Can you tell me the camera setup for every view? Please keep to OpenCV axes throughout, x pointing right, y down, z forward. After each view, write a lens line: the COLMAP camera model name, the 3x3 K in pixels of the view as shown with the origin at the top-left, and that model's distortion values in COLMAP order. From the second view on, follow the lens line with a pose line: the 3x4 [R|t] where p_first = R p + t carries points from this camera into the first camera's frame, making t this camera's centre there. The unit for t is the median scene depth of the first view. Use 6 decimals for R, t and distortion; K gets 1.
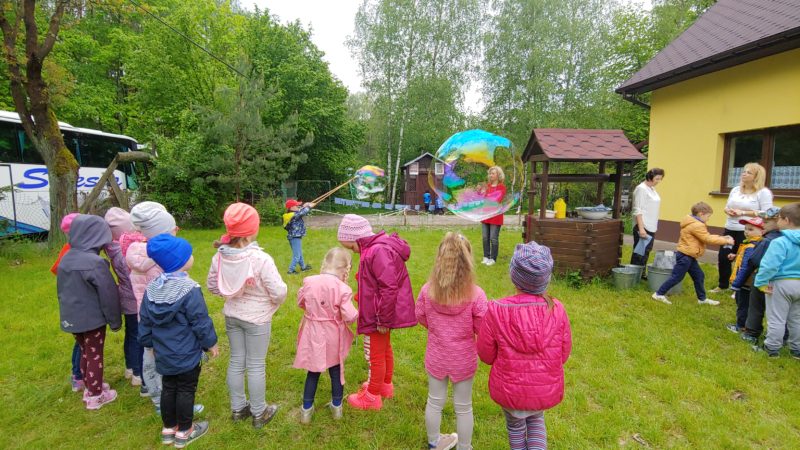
lens RADIAL K [[405.8, 0, 393.0], [0, 405.8, 223.8], [0, 0, 1]] dist [-0.014006, -0.000471]
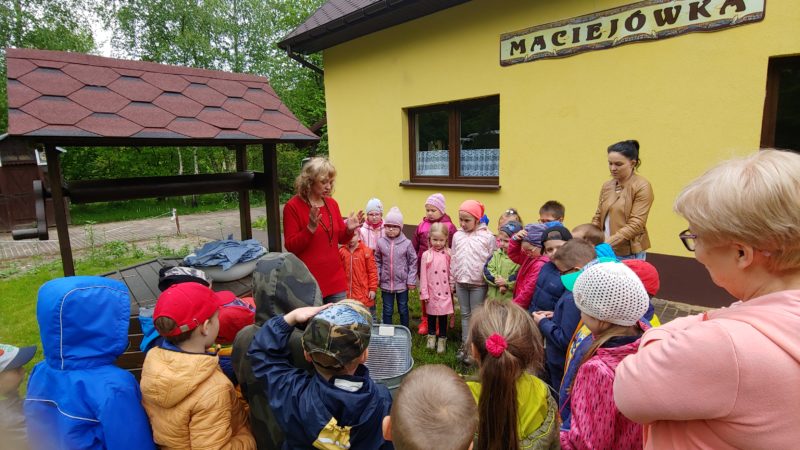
lens RADIAL K [[405.8, 0, 393.0], [0, 405.8, 223.8], [0, 0, 1]] dist [-0.014006, -0.000471]
pose [[0.756988, -0.125211, 0.641320, 0.255544], [0.098176, 0.992122, 0.077818, -0.062147], [-0.646011, 0.004055, 0.763317, 0.401385]]
